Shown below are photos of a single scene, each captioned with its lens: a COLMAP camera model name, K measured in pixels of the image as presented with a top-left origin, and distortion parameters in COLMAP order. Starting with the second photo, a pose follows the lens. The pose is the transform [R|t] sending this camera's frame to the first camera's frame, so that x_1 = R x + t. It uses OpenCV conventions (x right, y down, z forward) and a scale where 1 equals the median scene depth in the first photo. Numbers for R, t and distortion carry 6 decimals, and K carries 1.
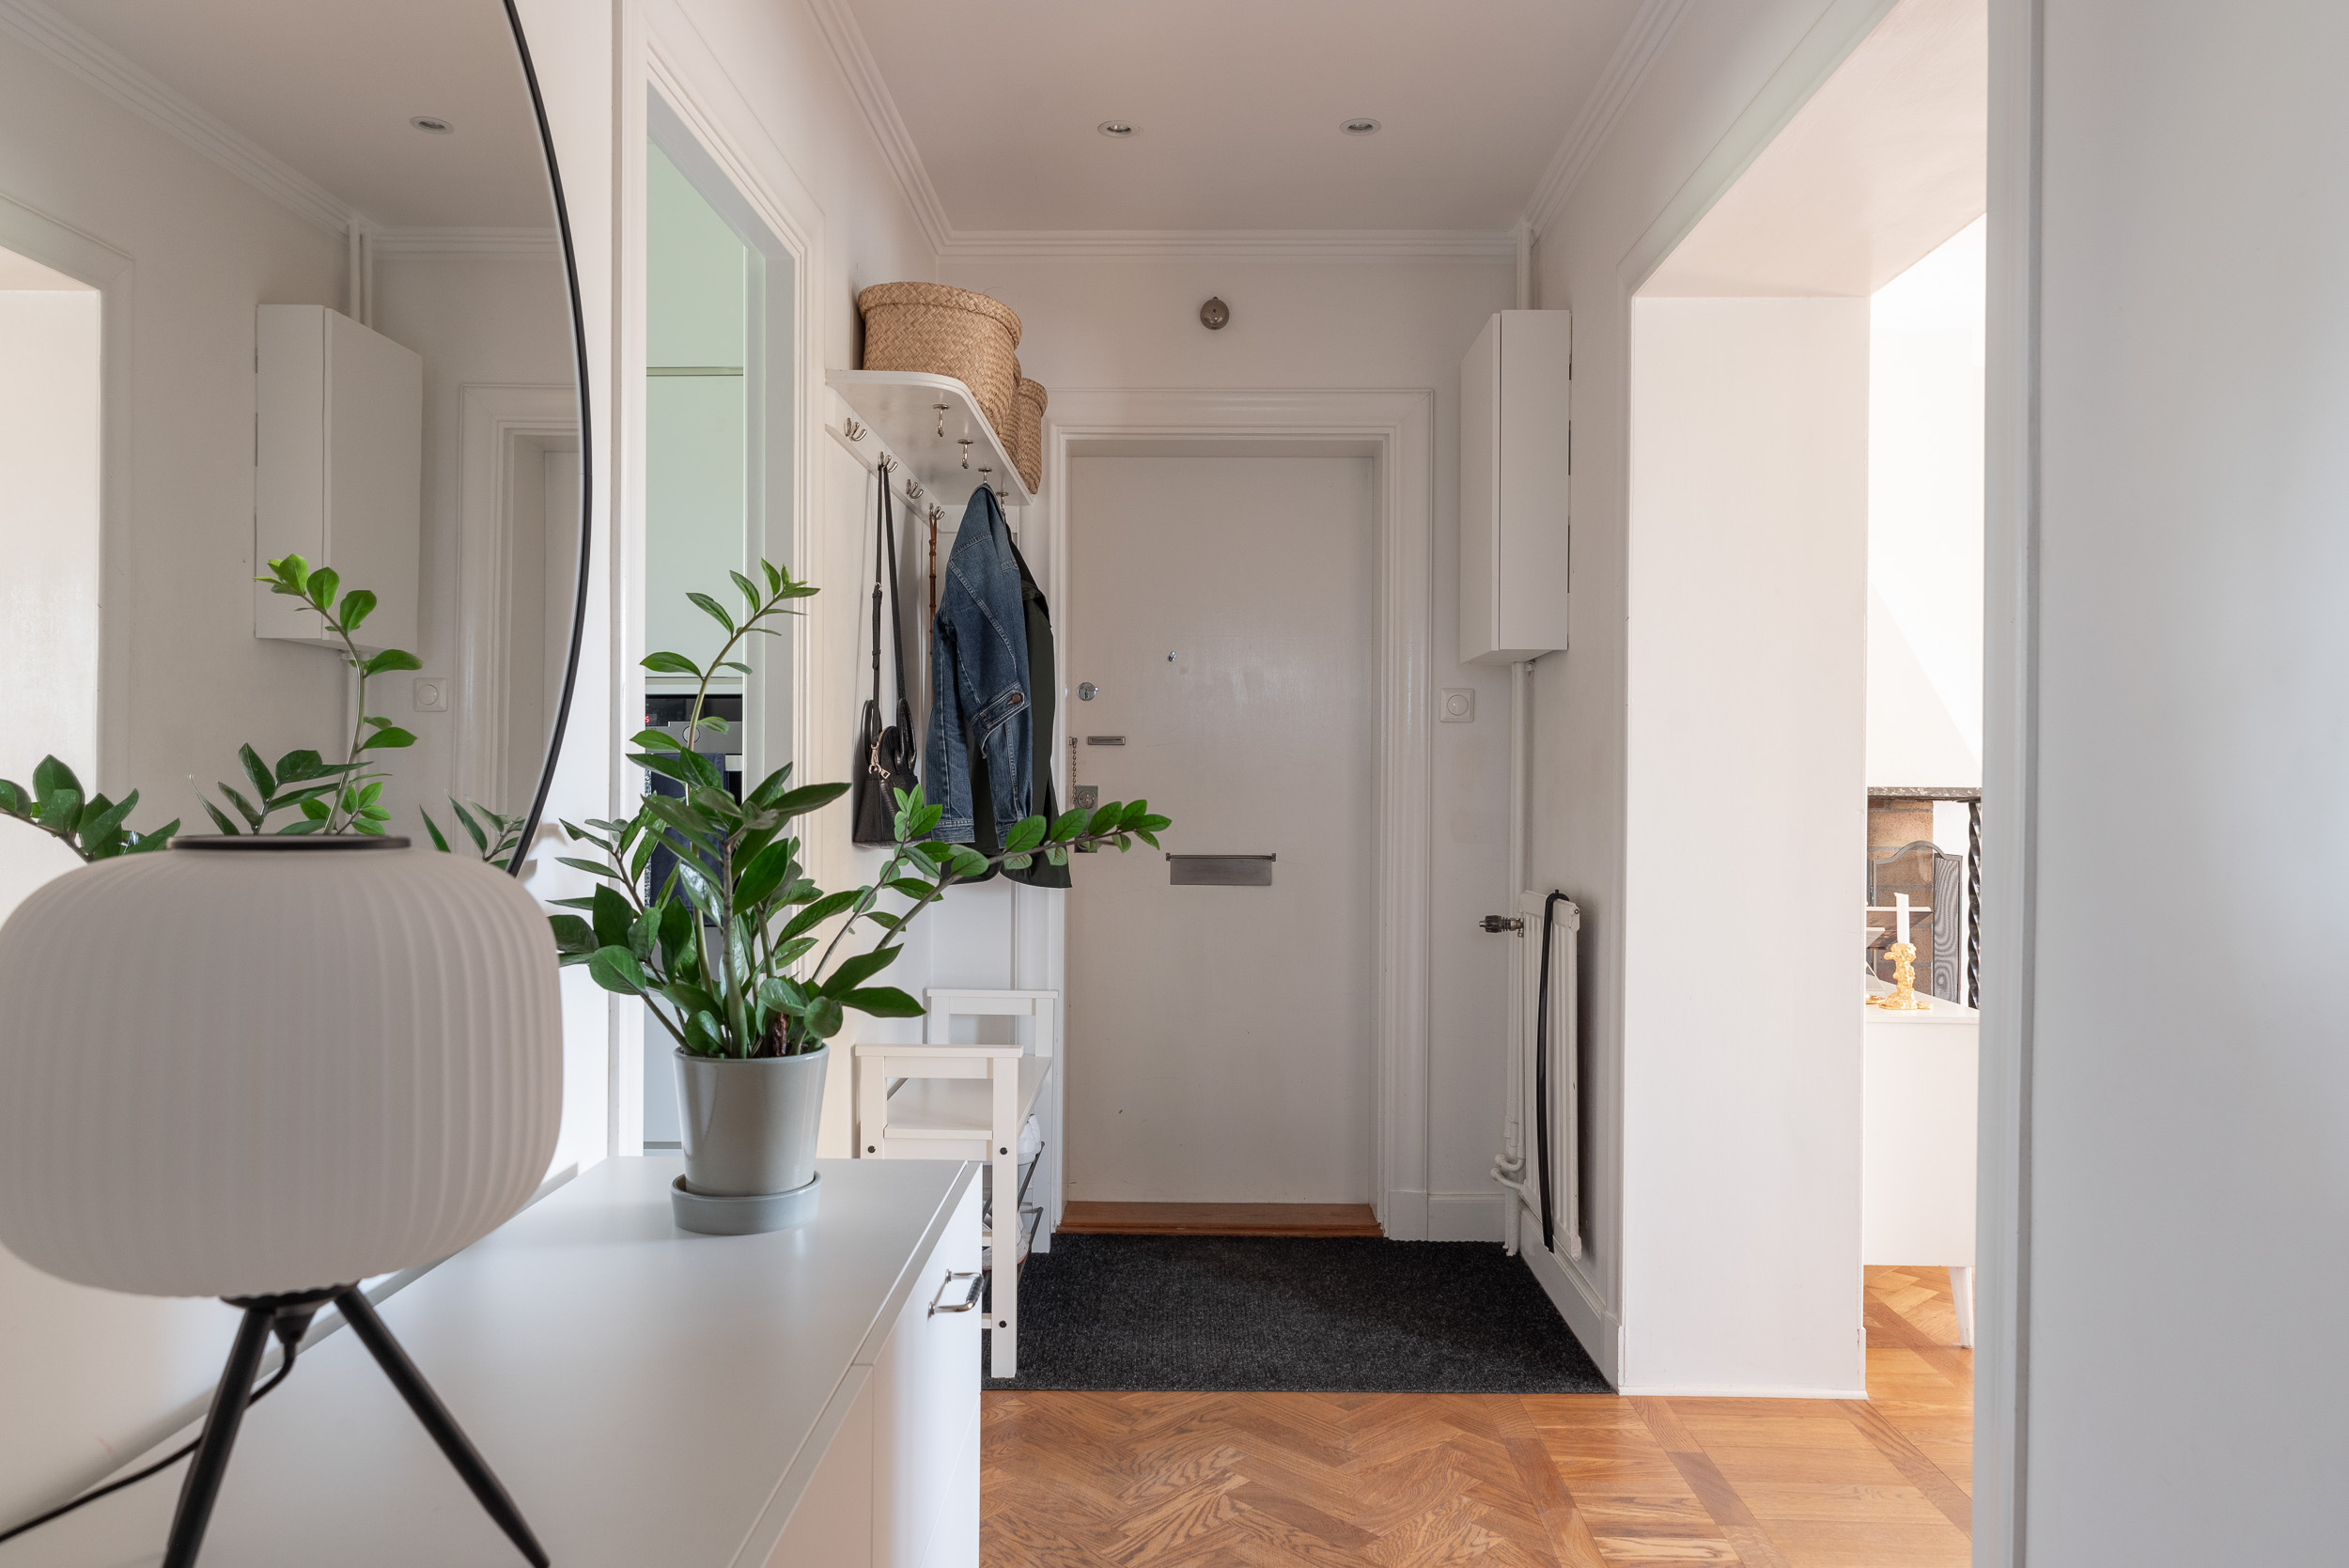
lens RADIAL K [[1630.6, 0, 1174.5], [0, 1630.6, 784.0], [0, 0, 1]] dist [0.018395, -0.001791]
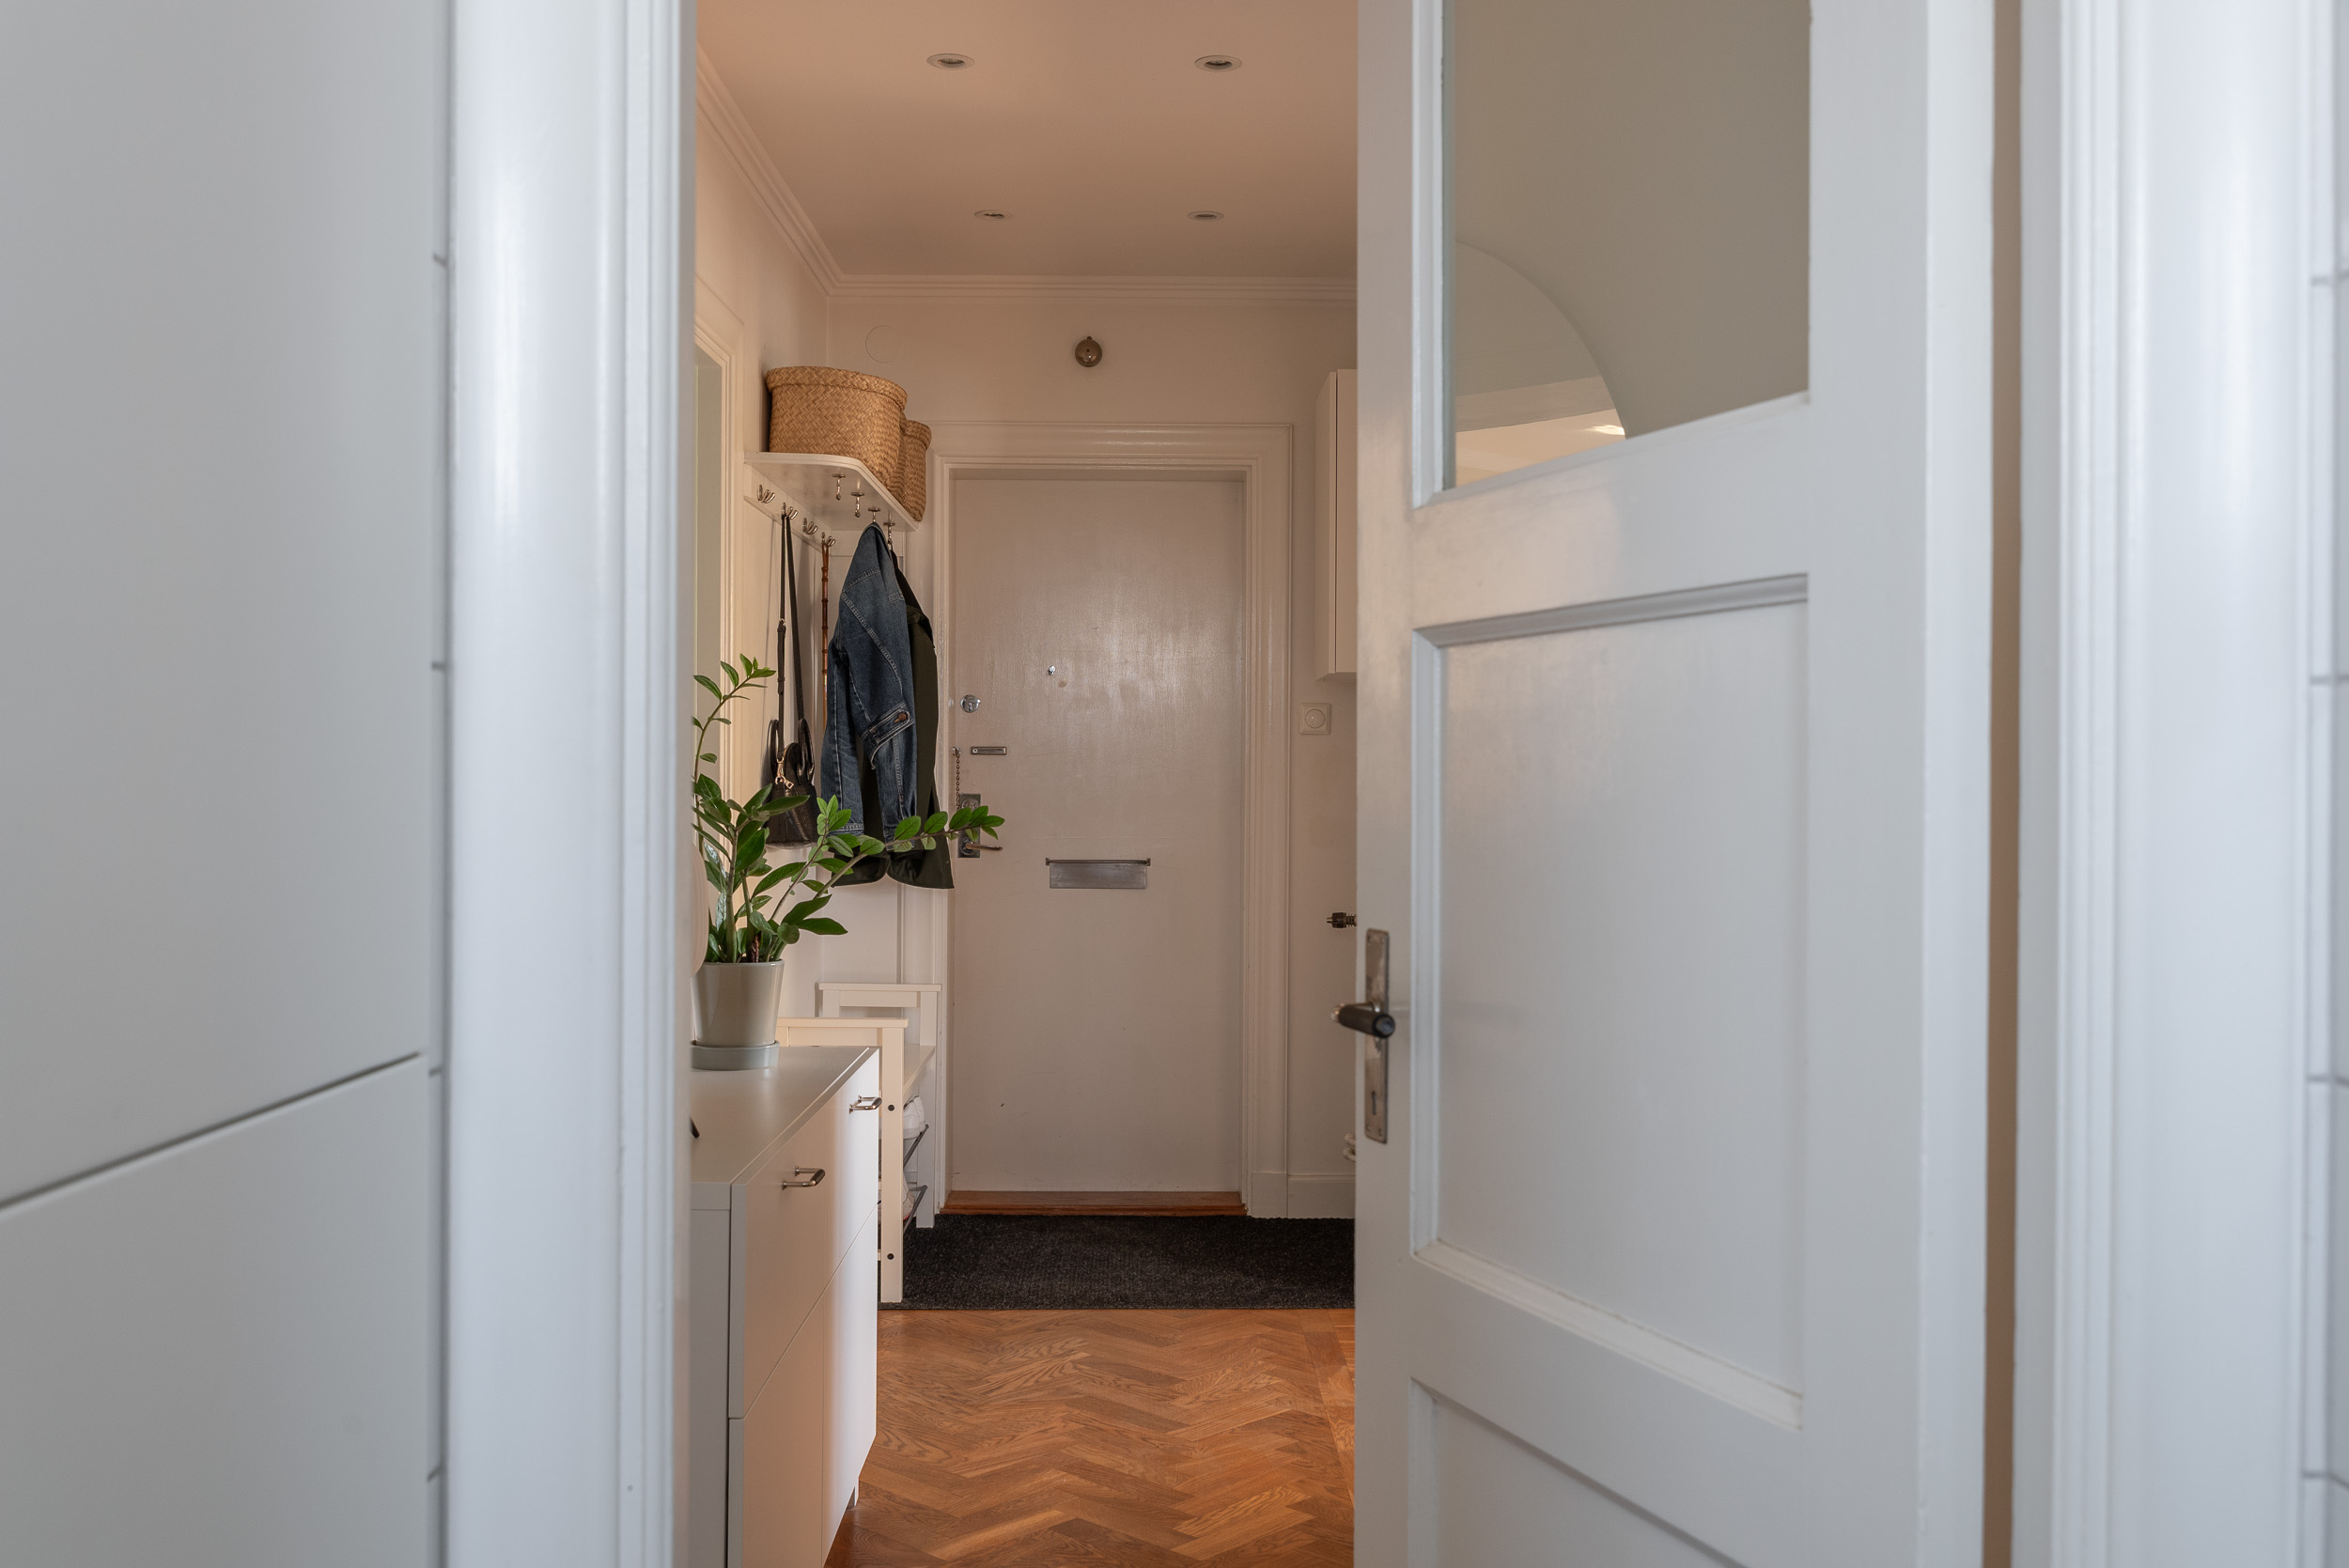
lens RADIAL K [[2161.0, 0, 1174.5], [0, 2161.0, 784.0], [0, 0, 1]] dist [-0.002651, -0.001110]
pose [[0.999599, -0.000015, 0.028307, 0.049373], [0.000065, 0.999998, -0.001753, -0.003424], [-0.028307, 0.001754, 0.999598, -0.502784]]
